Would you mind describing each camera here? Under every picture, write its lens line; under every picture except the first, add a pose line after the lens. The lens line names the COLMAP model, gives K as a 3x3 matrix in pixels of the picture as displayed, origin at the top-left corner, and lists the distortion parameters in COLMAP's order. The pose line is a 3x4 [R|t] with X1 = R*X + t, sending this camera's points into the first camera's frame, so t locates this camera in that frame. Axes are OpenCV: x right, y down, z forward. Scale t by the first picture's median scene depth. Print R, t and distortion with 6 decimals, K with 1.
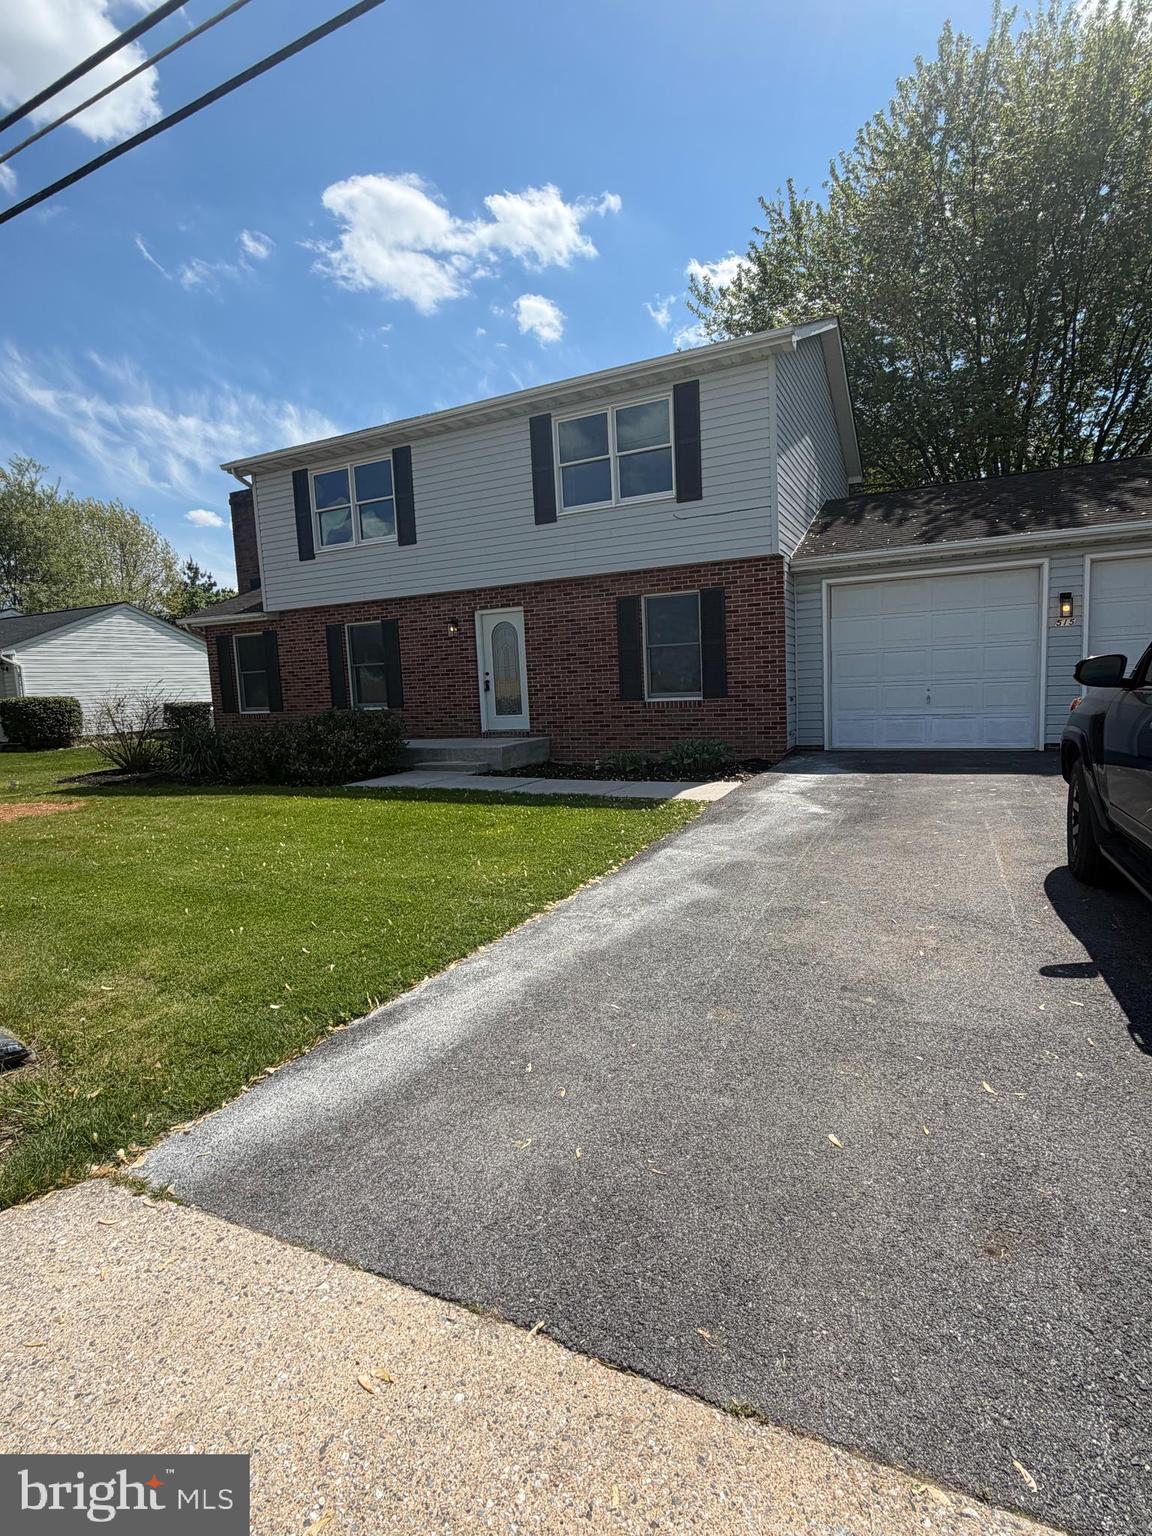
lens RADIAL K [[810.4, 0, 576.0], [0, 810.4, 768.0], [0, 0, 1]] dist [0.001154, 0.000017]
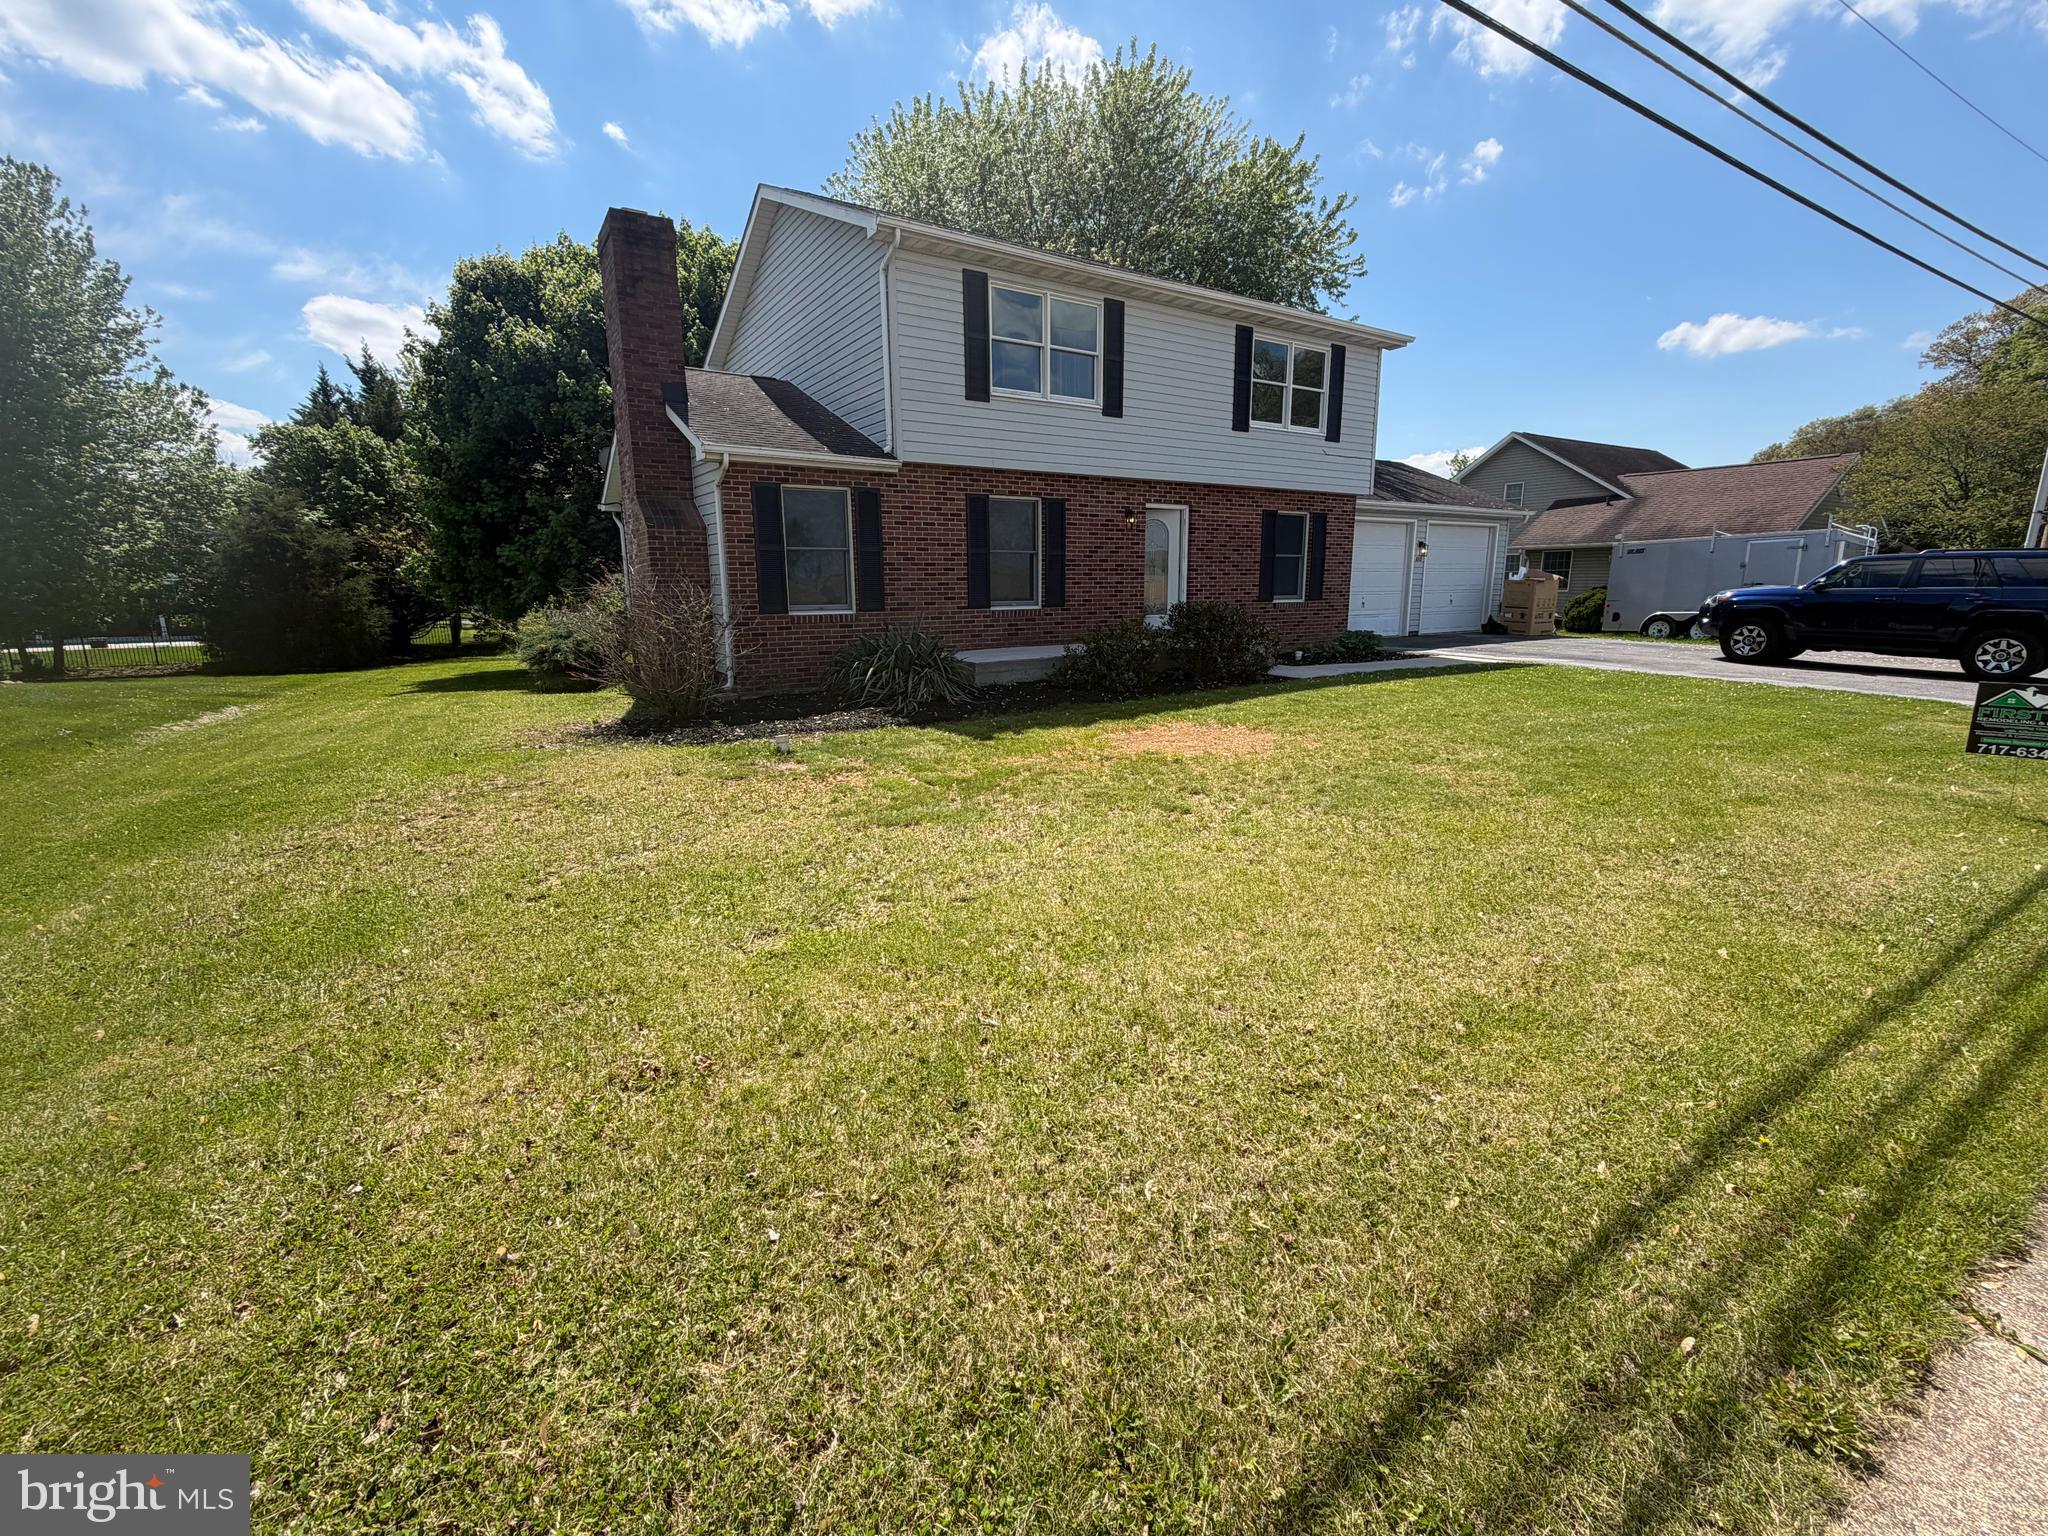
lens RADIAL K [[890.6, 0, 1024.0], [0, 890.6, 768.0], [0, 0, 1]] dist [-0.000438, -0.000012]
pose [[0.484215, -0.137232, 0.864120, -1.025929], [0.078777, 0.990450, 0.113152, -0.015385], [-0.871395, 0.013283, 0.490402, 0.560607]]
